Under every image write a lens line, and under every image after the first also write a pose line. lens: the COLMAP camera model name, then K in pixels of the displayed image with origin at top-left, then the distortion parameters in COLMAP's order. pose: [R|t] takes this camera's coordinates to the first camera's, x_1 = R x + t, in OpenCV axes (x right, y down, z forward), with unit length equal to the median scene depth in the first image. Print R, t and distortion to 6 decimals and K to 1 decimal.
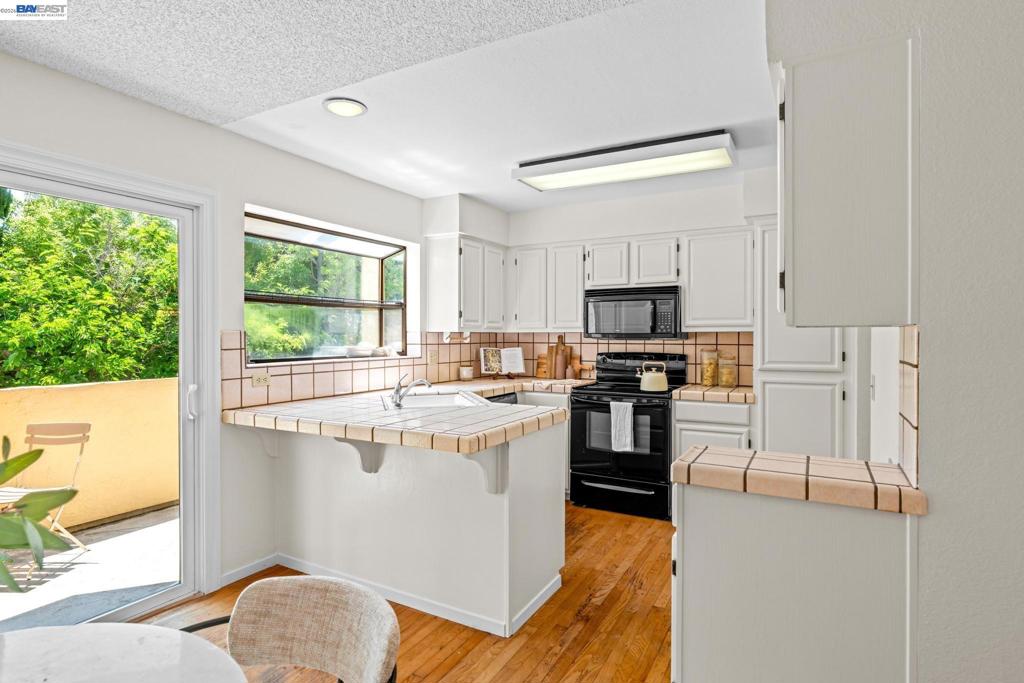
lens RADIAL K [[524.9, 0, 509.1], [0, 524.9, 342.0], [0, 0, 1]] dist [0.000325, 0.002794]
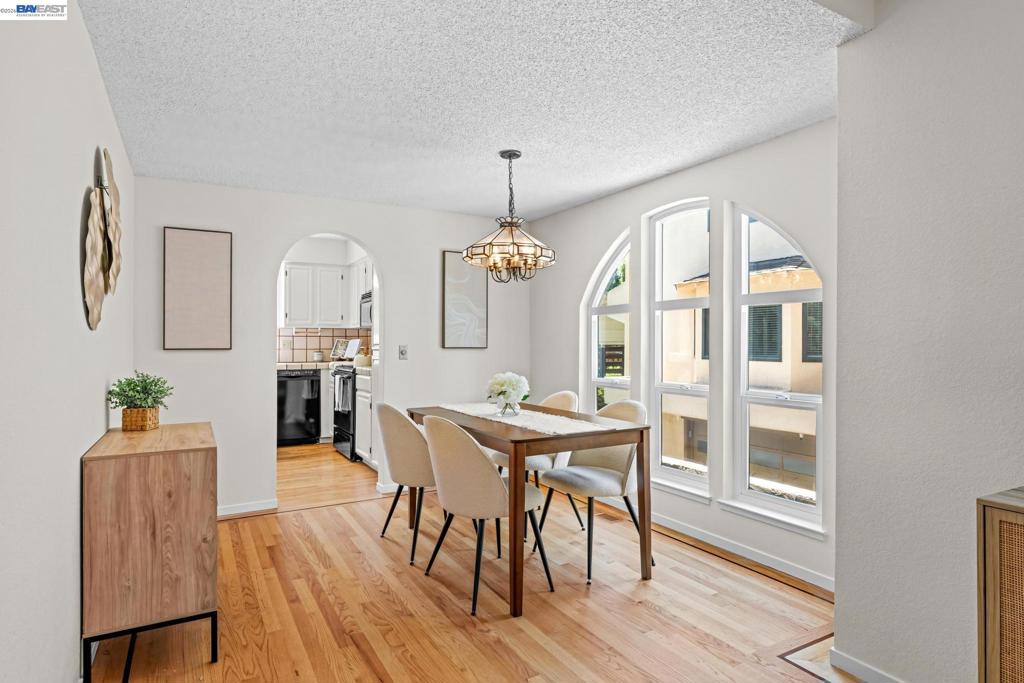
lens RADIAL K [[574.1, 0, 511.5], [0, 574.1, 338.1], [0, 0, 1]] dist [-0.007606, 0.003200]
pose [[0.862447, -0.005412, -0.506118, 1.266478], [-0.005664, 0.999777, -0.020341, 0.040654], [0.506115, 0.020410, 0.862225, -0.080786]]
